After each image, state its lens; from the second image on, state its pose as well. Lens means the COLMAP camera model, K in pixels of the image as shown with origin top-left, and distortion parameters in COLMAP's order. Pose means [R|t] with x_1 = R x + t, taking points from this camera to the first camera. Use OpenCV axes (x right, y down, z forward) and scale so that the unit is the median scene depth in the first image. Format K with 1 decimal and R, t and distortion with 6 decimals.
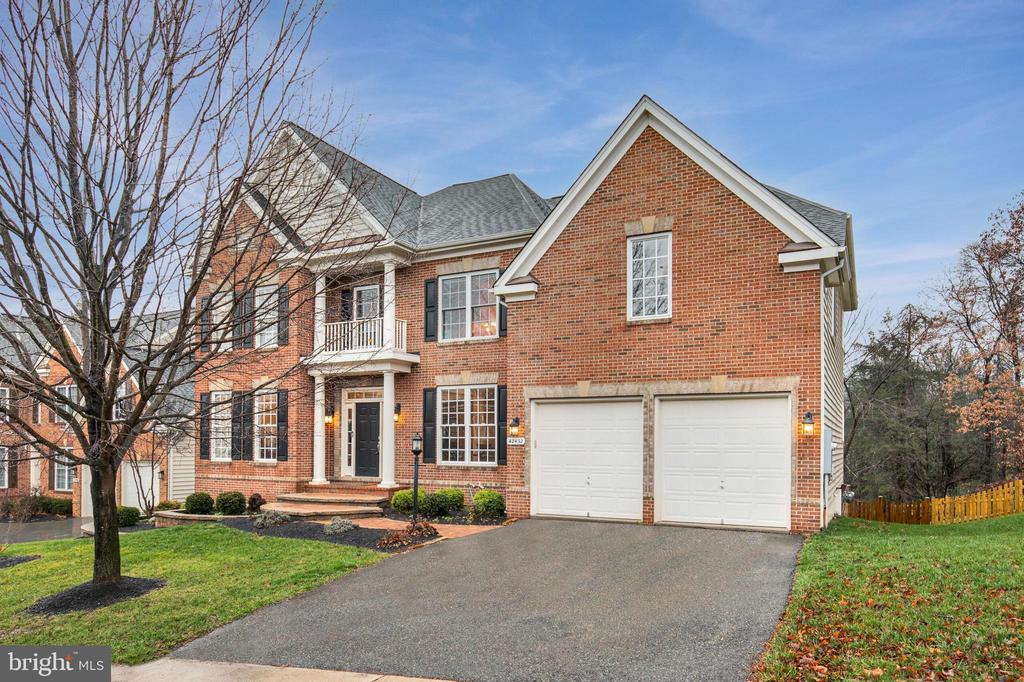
lens RADIAL K [[681.8, 0, 507.1], [0, 681.8, 435.1], [0, 0, 1]] dist [0.004770, 0.002725]
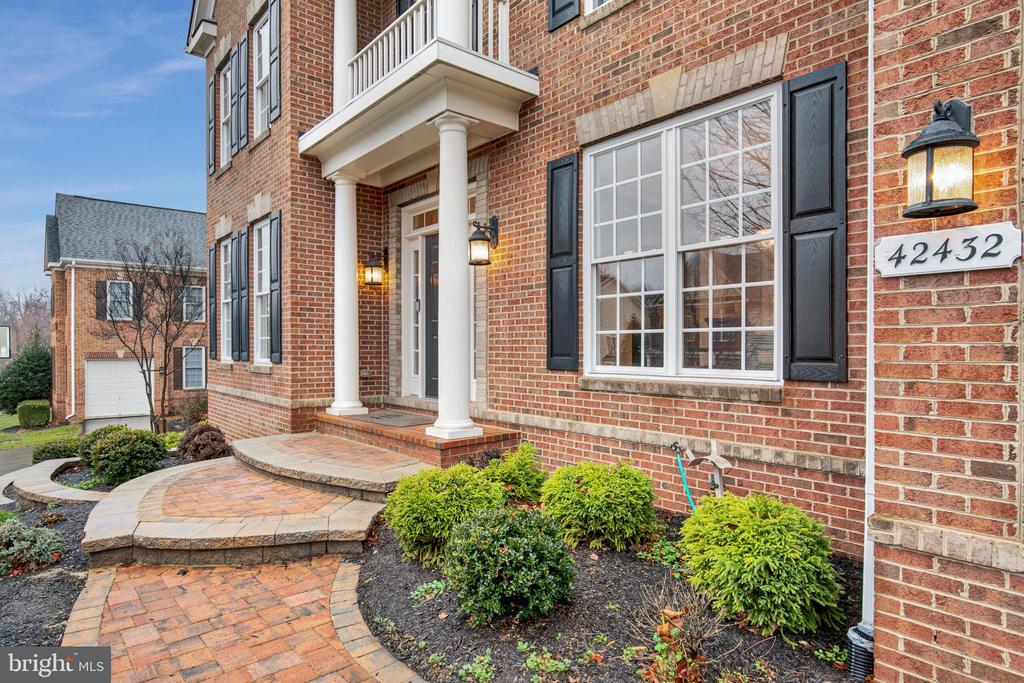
lens RADIAL K [[584.3, 0, 512.0], [0, 584.3, 341.5], [0, 0, 1]] dist [0.000755, 0.000029]
pose [[0.928072, -0.006884, -0.372337, -0.026765], [0.007133, 0.999974, -0.000707, 0.026171], [0.372332, -0.002000, 0.928098, 0.722710]]
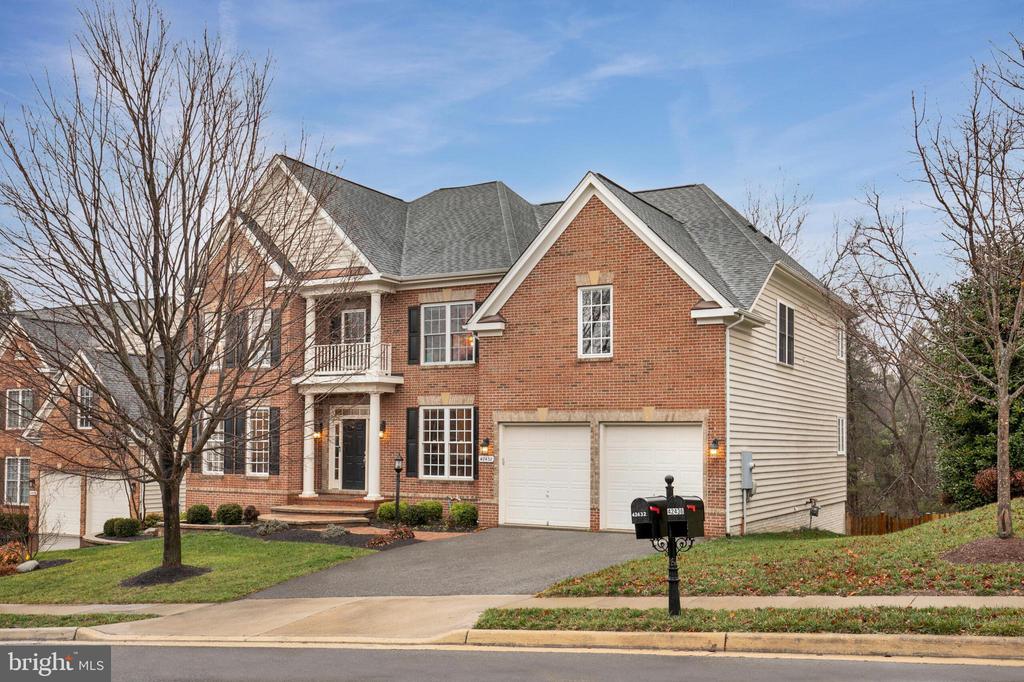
lens RADIAL K [[978.0, 0, 514.8], [0, 978.0, 406.6], [0, 0, 1]] dist [0.077806, 0.002143]
pose [[0.999700, 0.000529, -0.024481, 0.087539], [-0.001040, 0.999782, -0.020847, -0.038864], [0.024465, 0.020867, 0.999483, -0.553488]]
